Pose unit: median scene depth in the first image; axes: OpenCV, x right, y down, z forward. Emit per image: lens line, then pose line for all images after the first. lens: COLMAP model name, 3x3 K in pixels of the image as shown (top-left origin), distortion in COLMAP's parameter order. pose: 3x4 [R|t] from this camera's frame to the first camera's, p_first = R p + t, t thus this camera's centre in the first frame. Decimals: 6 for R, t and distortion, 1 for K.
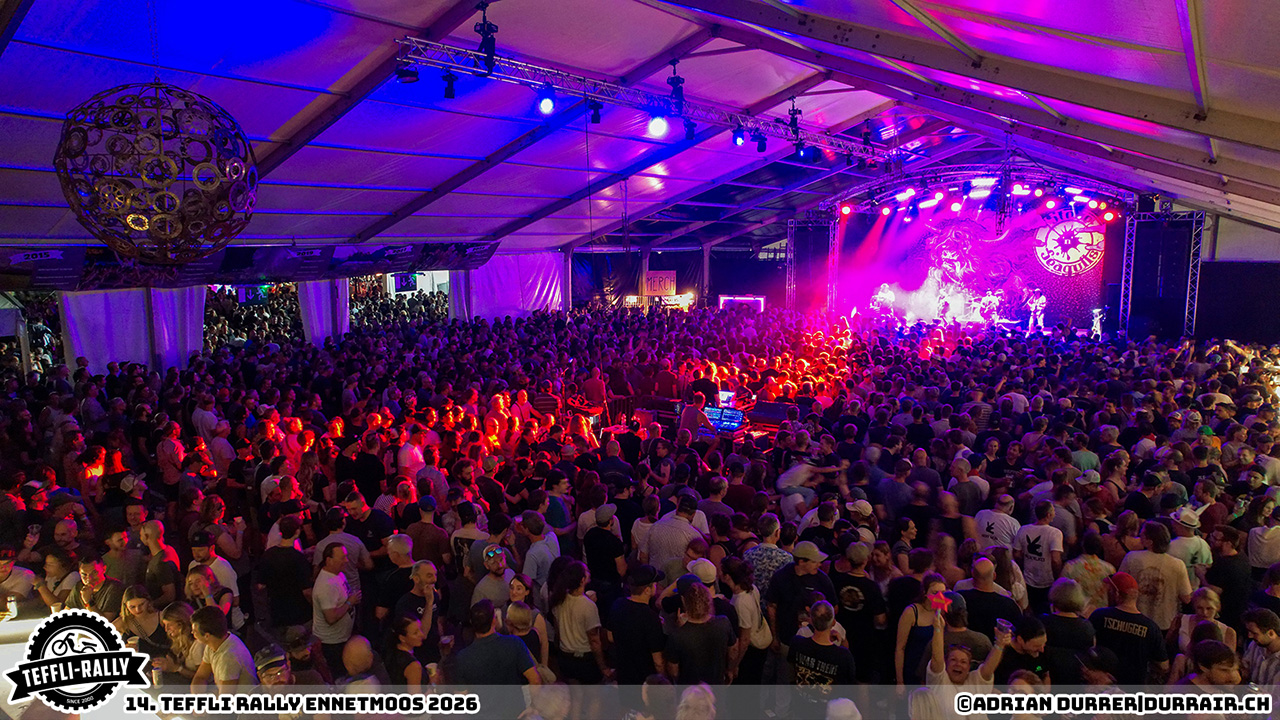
lens RADIAL K [[837.4, 0, 640.0], [0, 837.4, 360.0], [0, 0, 1]] dist [-0.087817, 0.106610]
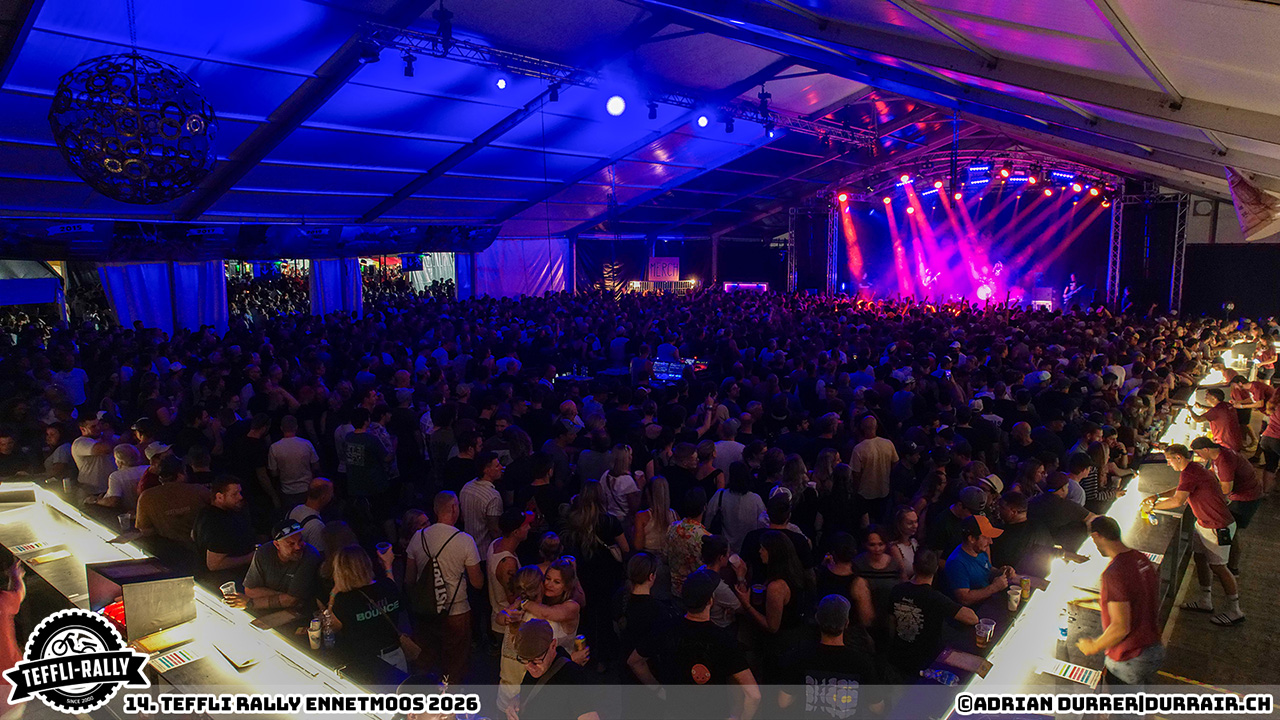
lens RADIAL K [[837.4, 0, 640.0], [0, 837.4, 360.0], [0, 0, 1]] dist [-0.087817, 0.106610]
pose [[0.998453, 0.005510, -0.055337, 0.066998], [-0.005827, 0.999967, -0.005574, 0.034374], [0.055305, 0.005888, 0.998452, -0.048865]]
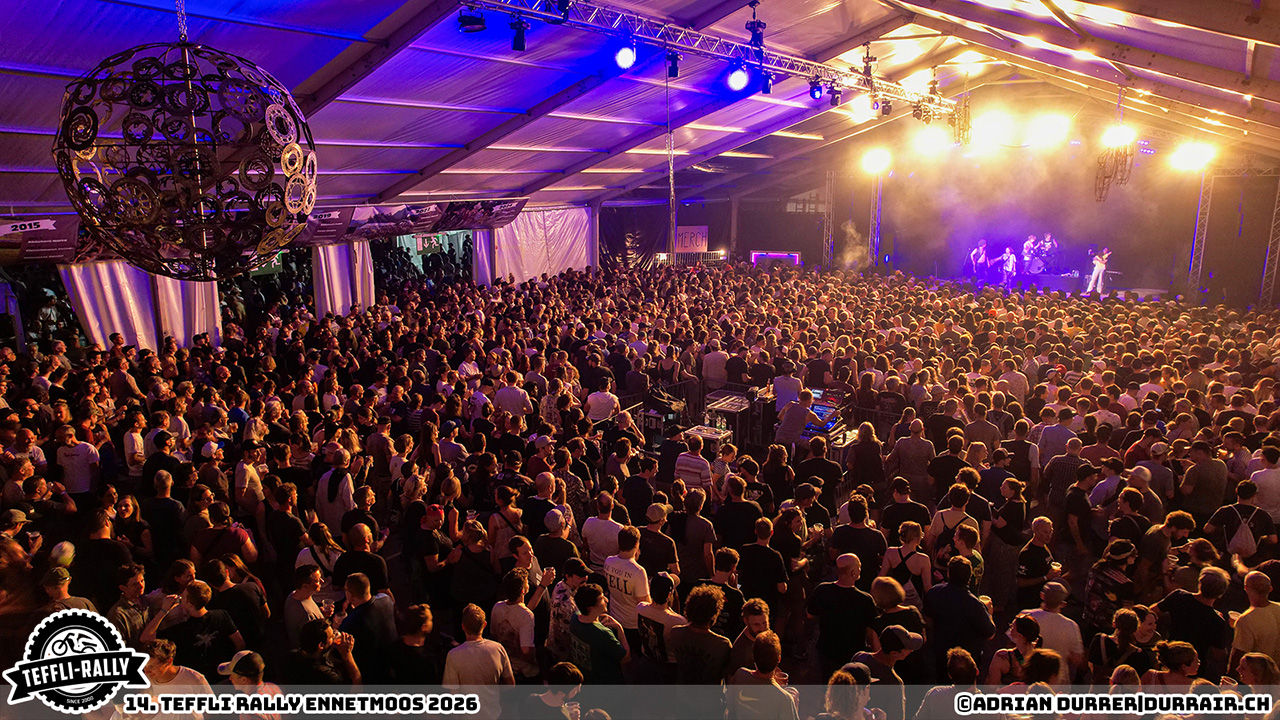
lens RADIAL K [[837.4, 0, 640.0], [0, 837.4, 360.0], [0, 0, 1]] dist [-0.087817, 0.106610]
pose [[0.999972, -0.000460, 0.007461, -0.051484], [-0.000071, 0.997472, 0.071064, -0.028962], [-0.007475, -0.071062, 0.997444, 0.066698]]
